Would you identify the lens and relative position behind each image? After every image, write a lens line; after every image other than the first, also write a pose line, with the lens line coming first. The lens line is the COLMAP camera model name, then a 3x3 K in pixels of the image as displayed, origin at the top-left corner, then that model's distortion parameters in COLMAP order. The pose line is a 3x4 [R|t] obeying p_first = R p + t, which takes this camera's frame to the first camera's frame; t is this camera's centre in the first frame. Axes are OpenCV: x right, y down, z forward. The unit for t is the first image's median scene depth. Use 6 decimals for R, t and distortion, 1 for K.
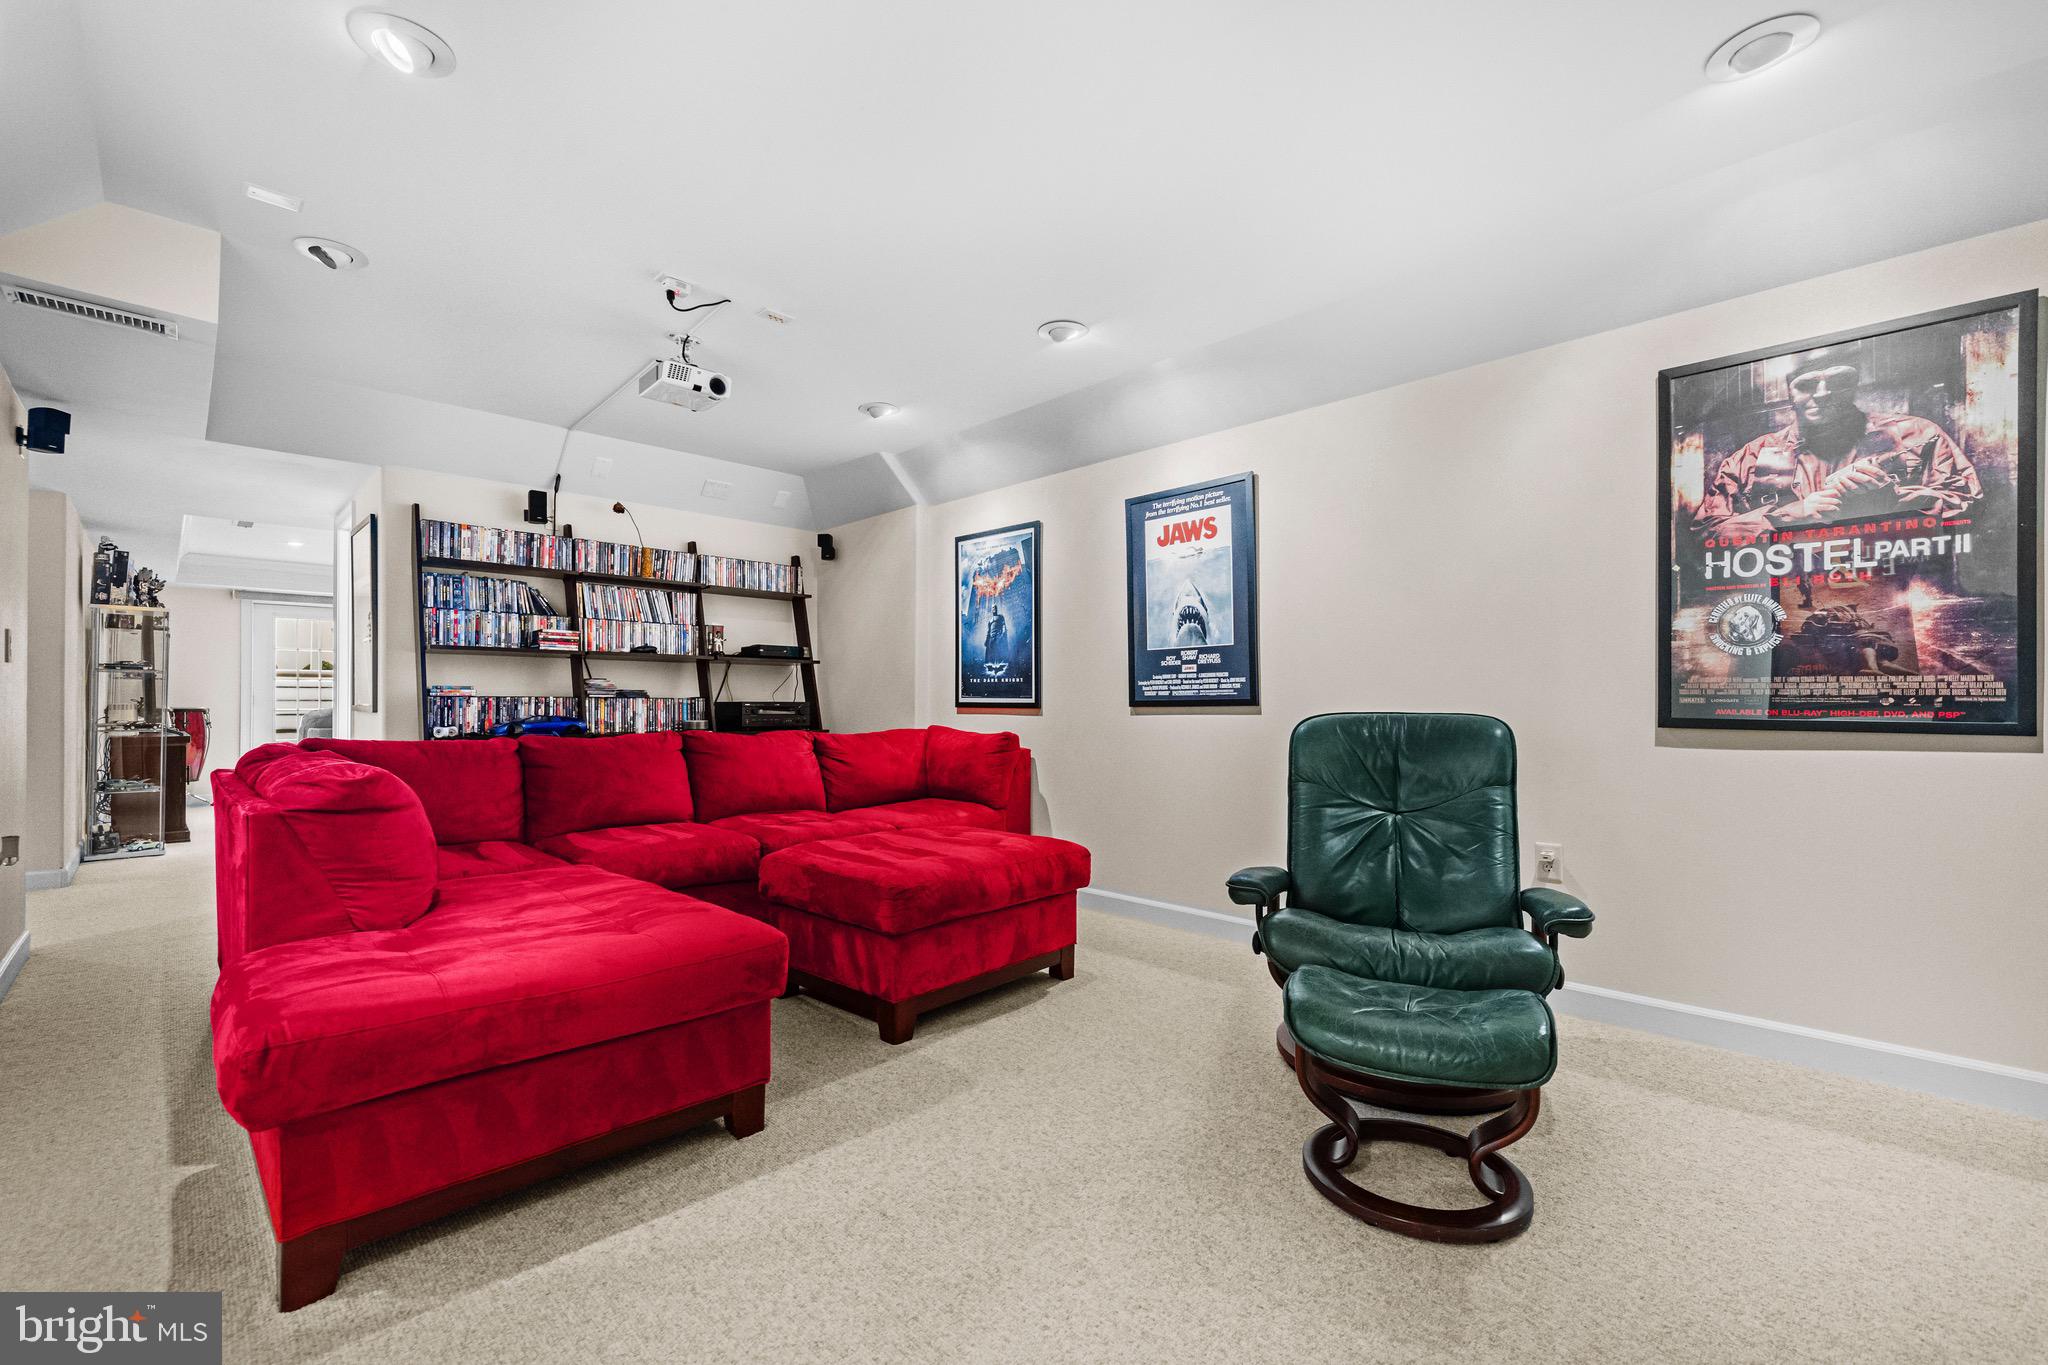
lens RADIAL K [[885.5, 0, 1025.7], [0, 885.5, 688.6], [0, 0, 1]] dist [-0.002290, -0.000370]
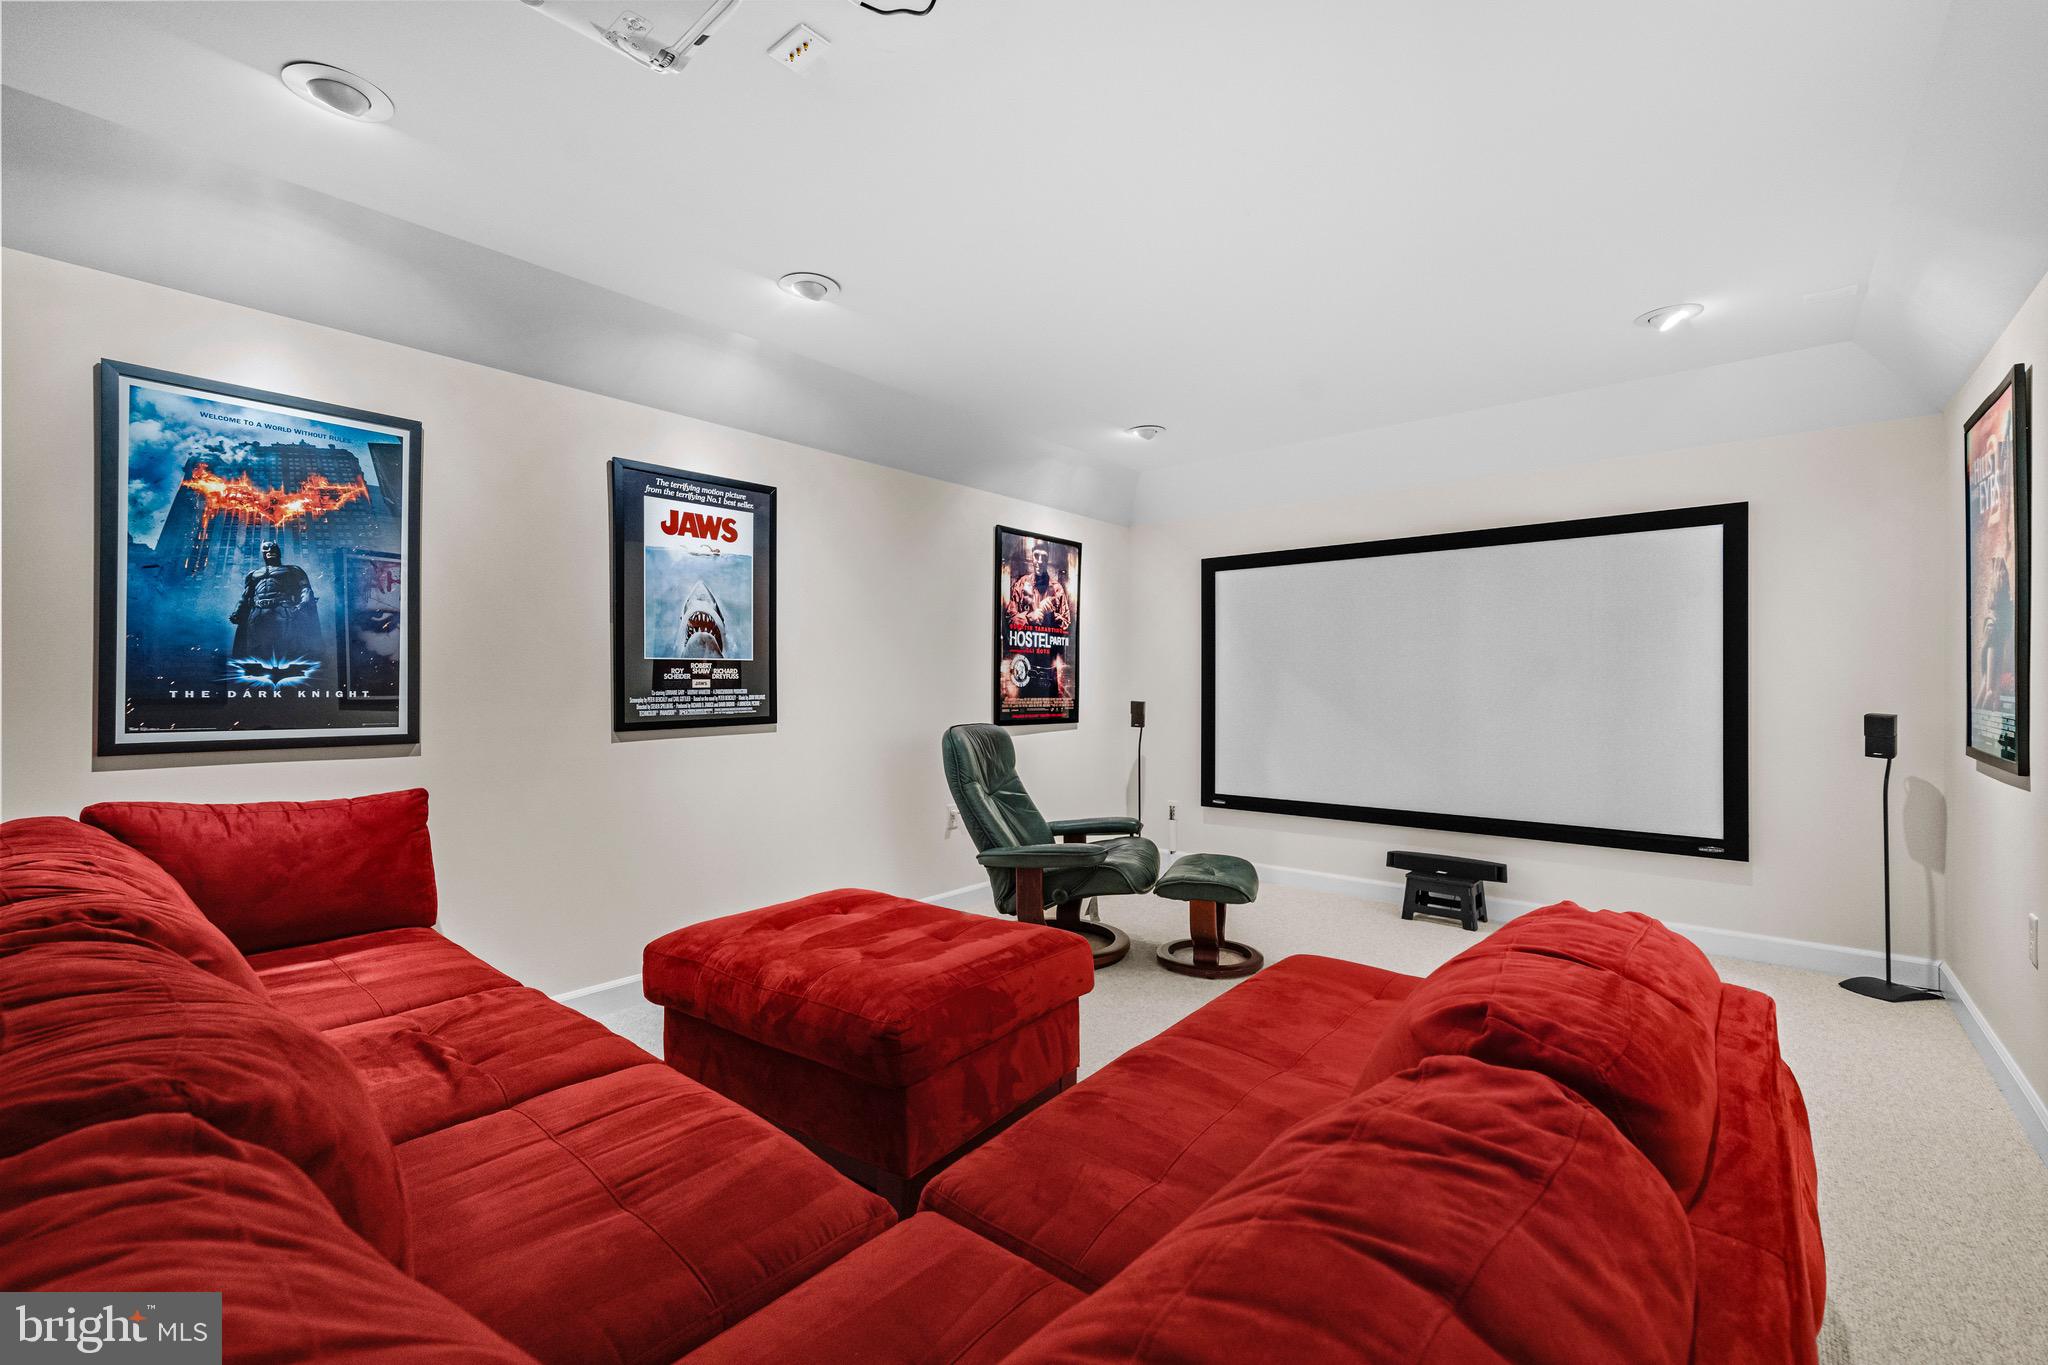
lens RADIAL K [[885.5, 0, 1024.2], [0, 885.5, 685.8], [0, 0, 1]] dist [-0.002290, -0.000370]
pose [[-0.112154, 0.002214, 0.993688, -0.727463], [-0.011525, 0.999927, -0.003528, -0.021605], [-0.993624, -0.011848, -0.112120, 0.792912]]
